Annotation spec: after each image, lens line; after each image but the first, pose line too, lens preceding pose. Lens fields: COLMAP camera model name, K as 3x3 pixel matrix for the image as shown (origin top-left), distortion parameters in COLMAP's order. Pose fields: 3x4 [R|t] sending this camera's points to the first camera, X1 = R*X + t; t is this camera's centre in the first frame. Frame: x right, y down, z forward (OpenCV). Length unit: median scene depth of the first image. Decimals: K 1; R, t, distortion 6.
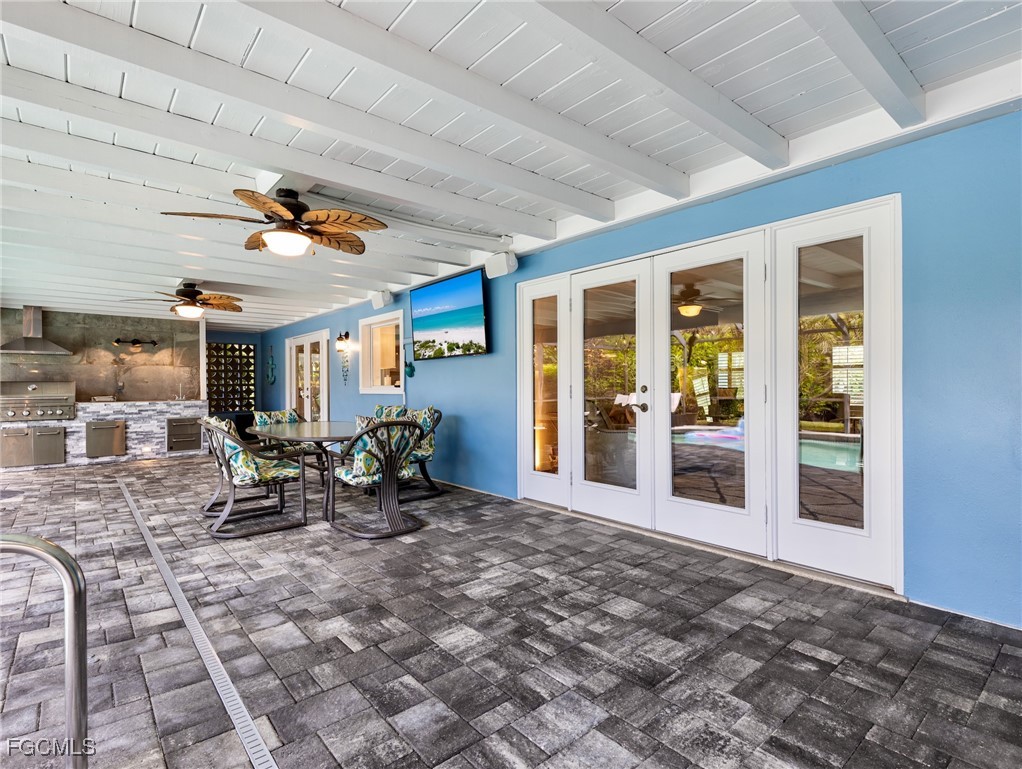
lens RADIAL K [[520.1, 0, 513.3], [0, 520.1, 384.7], [0, 0, 1]] dist [0.010268, -0.001082]
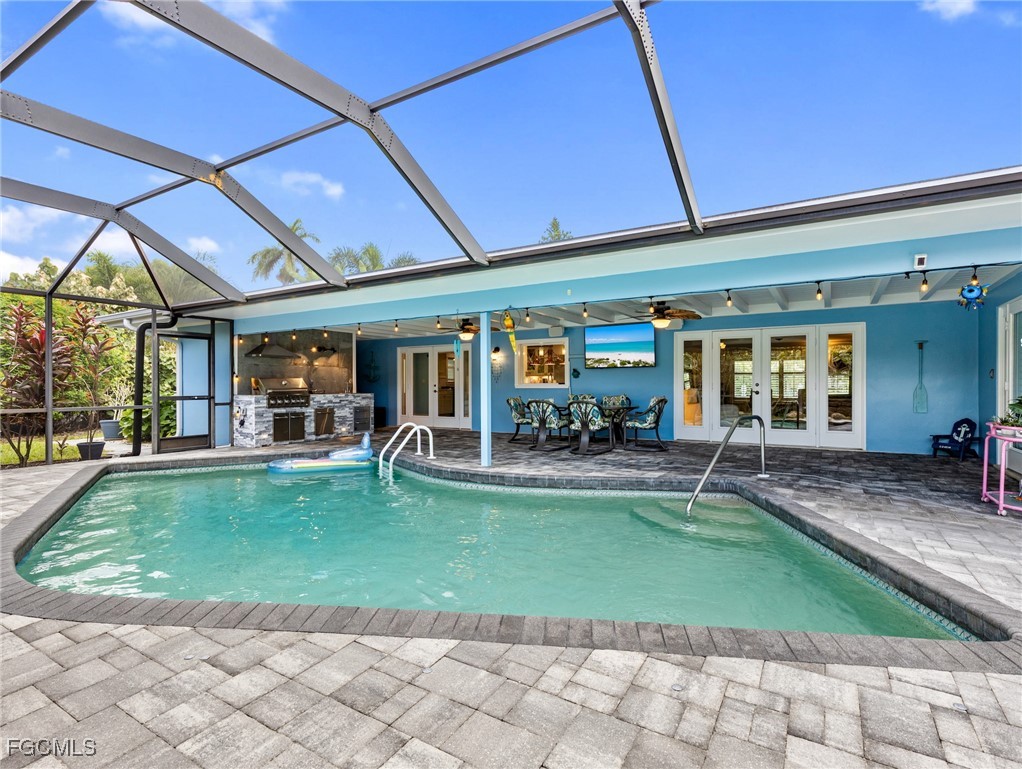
lens RADIAL K [[520.1, 0, 517.3], [0, 520.1, 392.3], [0, 0, 1]] dist [0.010268, -0.001082]
pose [[0.948946, 0.002580, 0.315429, -1.440566], [-0.006969, 0.999894, 0.012788, 0.015639], [-0.315363, -0.014334, 0.948863, -0.849772]]
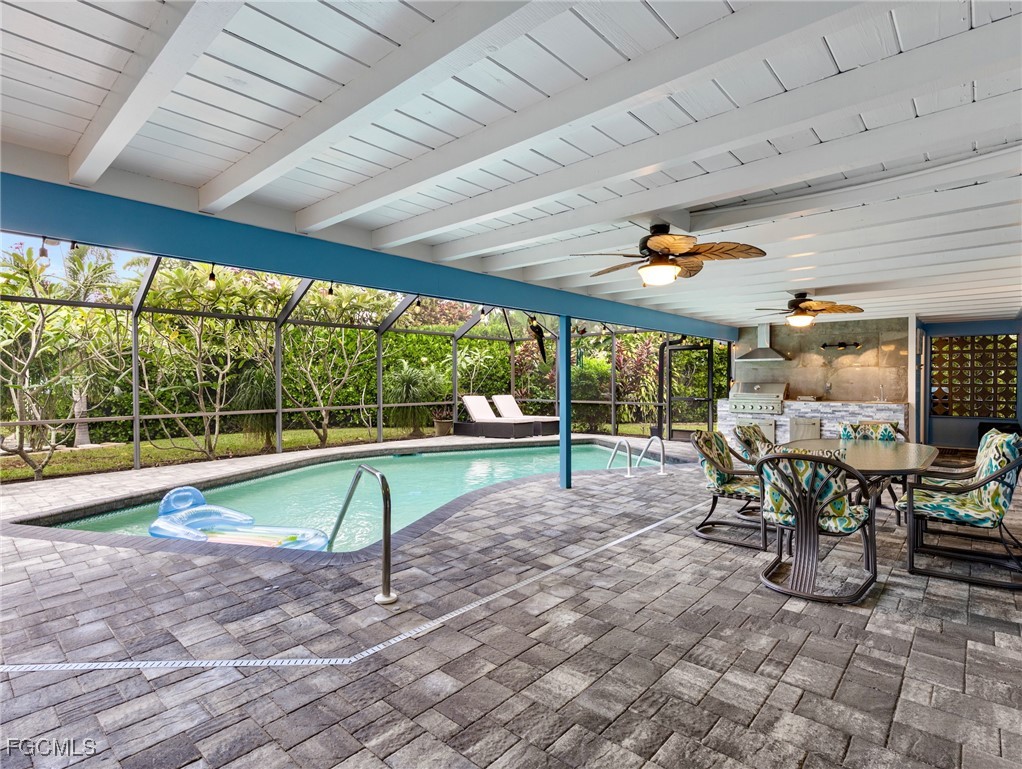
lens RADIAL K [[520.1, 0, 520.7], [0, 520.1, 385.5], [0, 0, 1]] dist [0.010268, -0.001082]
pose [[0.144733, 0.020103, -0.989267, 0.486817], [0.002414, 0.999783, 0.020670, -0.051115], [0.989468, -0.005380, 0.144653, 0.451761]]
